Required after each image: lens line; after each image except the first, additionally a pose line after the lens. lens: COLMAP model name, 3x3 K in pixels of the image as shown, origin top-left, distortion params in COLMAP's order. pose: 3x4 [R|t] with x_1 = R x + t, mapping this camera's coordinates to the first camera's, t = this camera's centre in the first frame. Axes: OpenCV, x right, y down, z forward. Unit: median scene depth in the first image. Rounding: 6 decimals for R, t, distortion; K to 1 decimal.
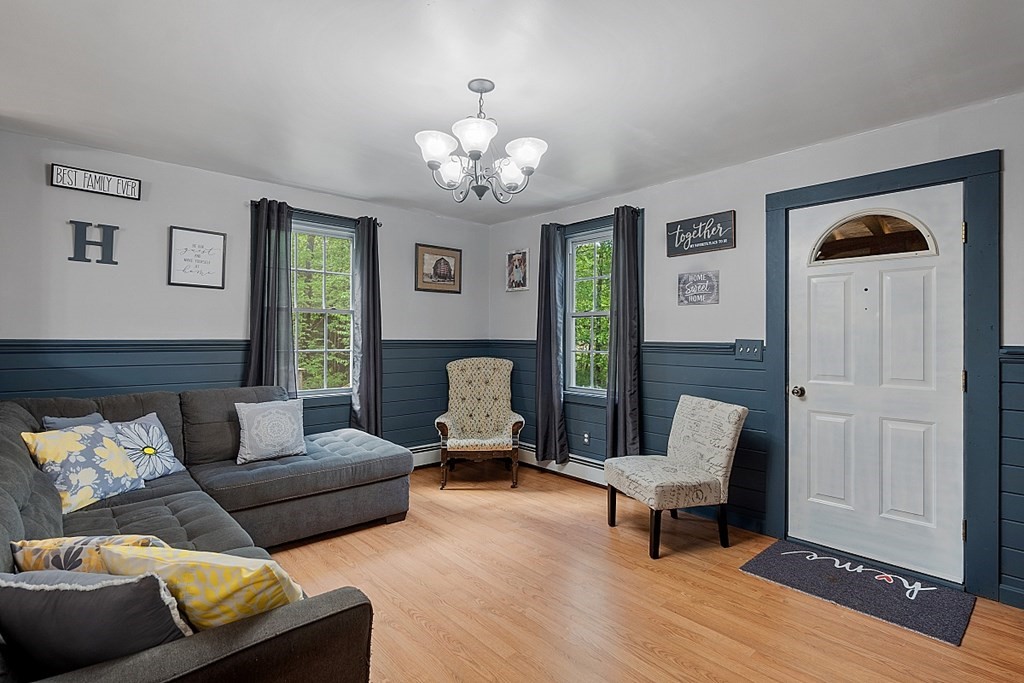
lens RADIAL K [[496.9, 0, 503.5], [0, 496.9, 333.7], [0, 0, 1]] dist [-0.002171, -0.001800]
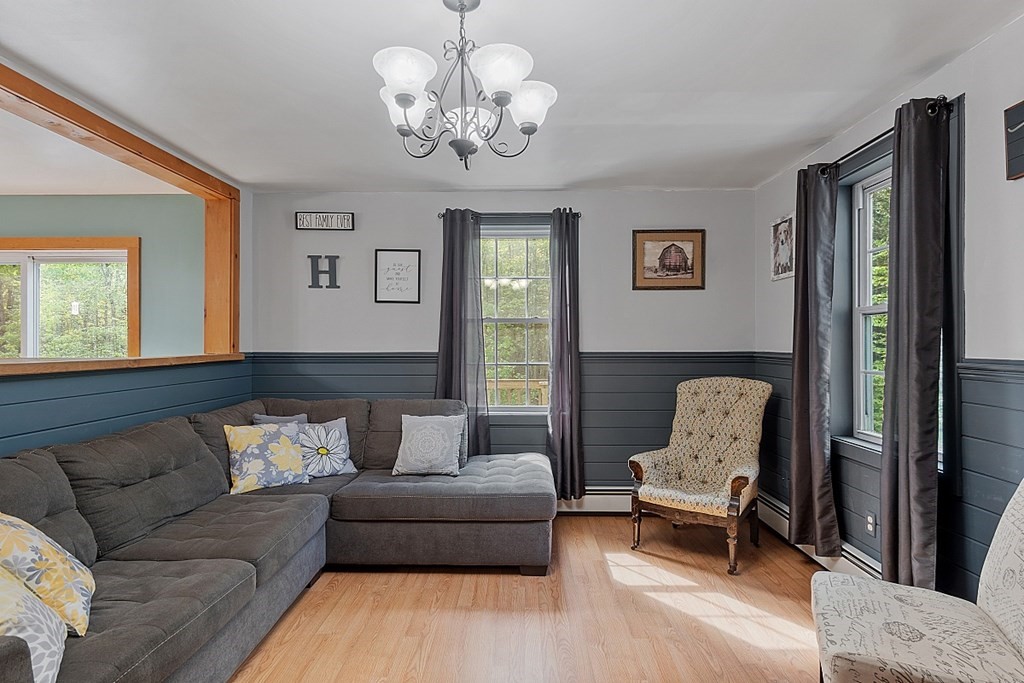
lens RADIAL K [[536.9, 0, 508.2], [0, 536.9, 346.5], [0, 0, 1]] dist [-0.000358, -0.001424]
pose [[0.732255, -0.004140, -0.681018, 0.365720], [0.009546, 0.999946, 0.004185, -0.003079], [0.680964, -0.009565, 0.732255, 0.332819]]
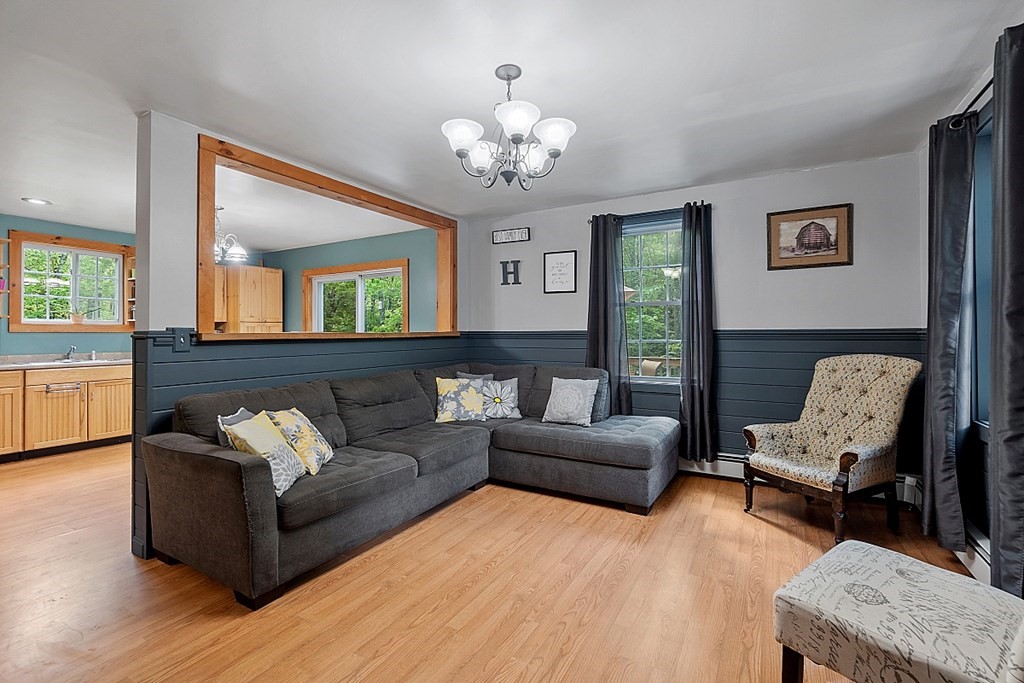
lens RADIAL K [[451.0, 0, 505.1], [0, 451.0, 332.5], [0, 0, 1]] dist [-0.003986, -0.000386]
pose [[0.310407, -0.008553, -0.950565, 0.565396], [0.010326, 0.999931, -0.005625, 0.023560], [0.950548, -0.008070, 0.310474, 0.489226]]
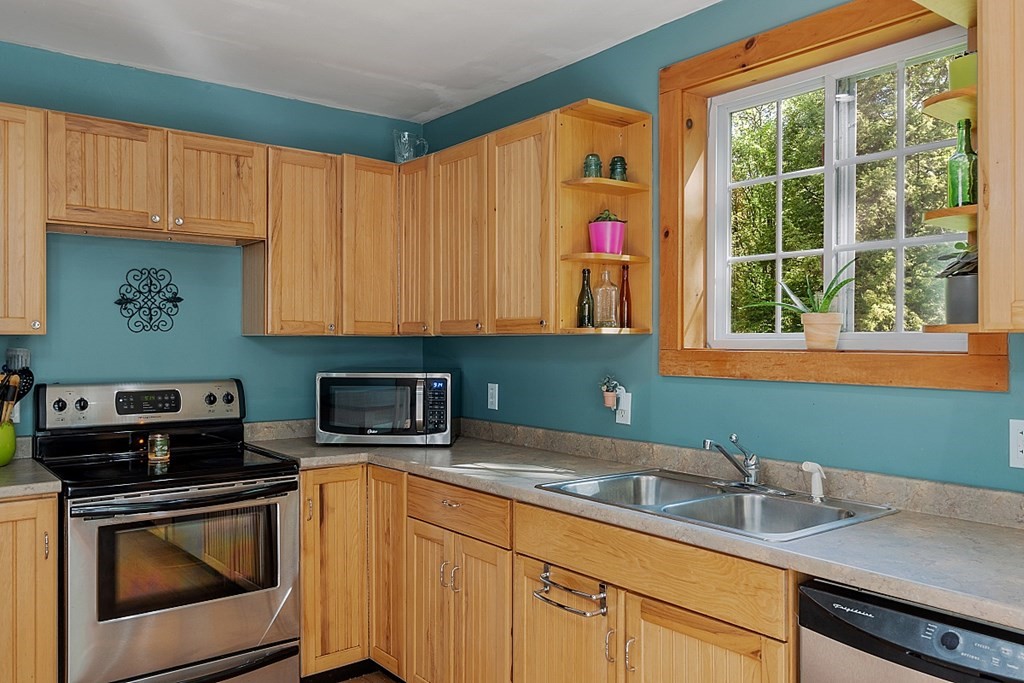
lens RADIAL K [[799.8, 0, 513.7], [0, 799.8, 343.1], [0, 0, 1]] dist [-0.010736, 0.015796]
pose [[-0.998467, -0.008063, 0.054765, -1.145963], [-0.008507, 0.999933, -0.007877, -0.027319], [-0.054698, -0.008331, -0.998468, 0.295833]]
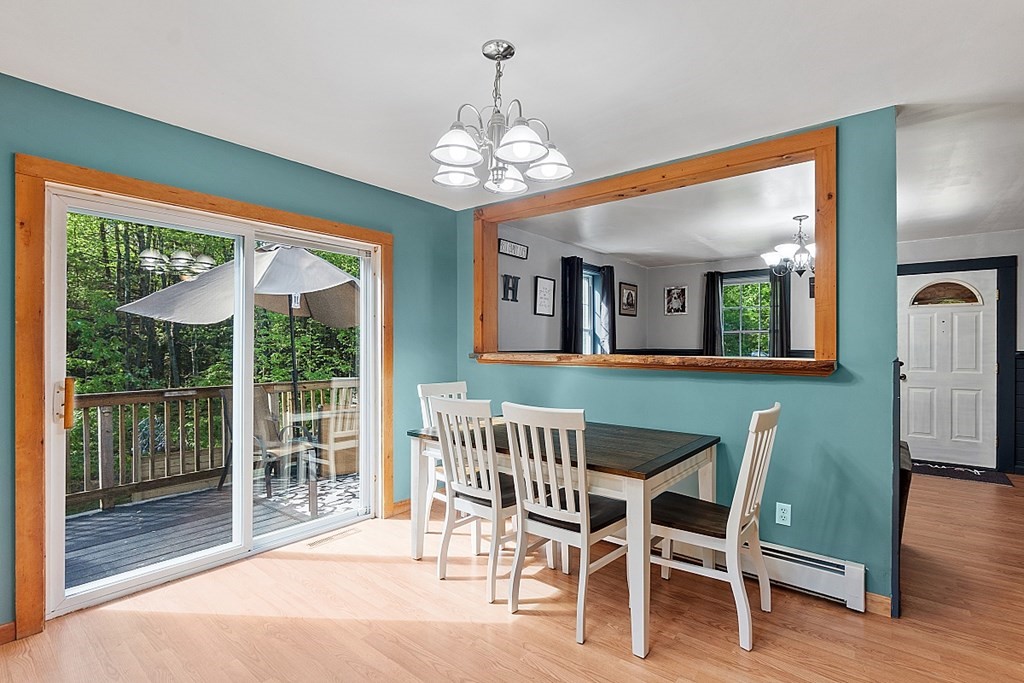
lens RADIAL K [[493.5, 0, 504.8], [0, 493.5, 348.8], [0, 0, 1]] dist [0.004134, 0.000578]
pose [[0.985268, -0.006392, 0.170900, -1.053497], [0.003800, 0.999873, 0.015494, -0.017832], [-0.170978, -0.014616, 0.985166, -0.489801]]
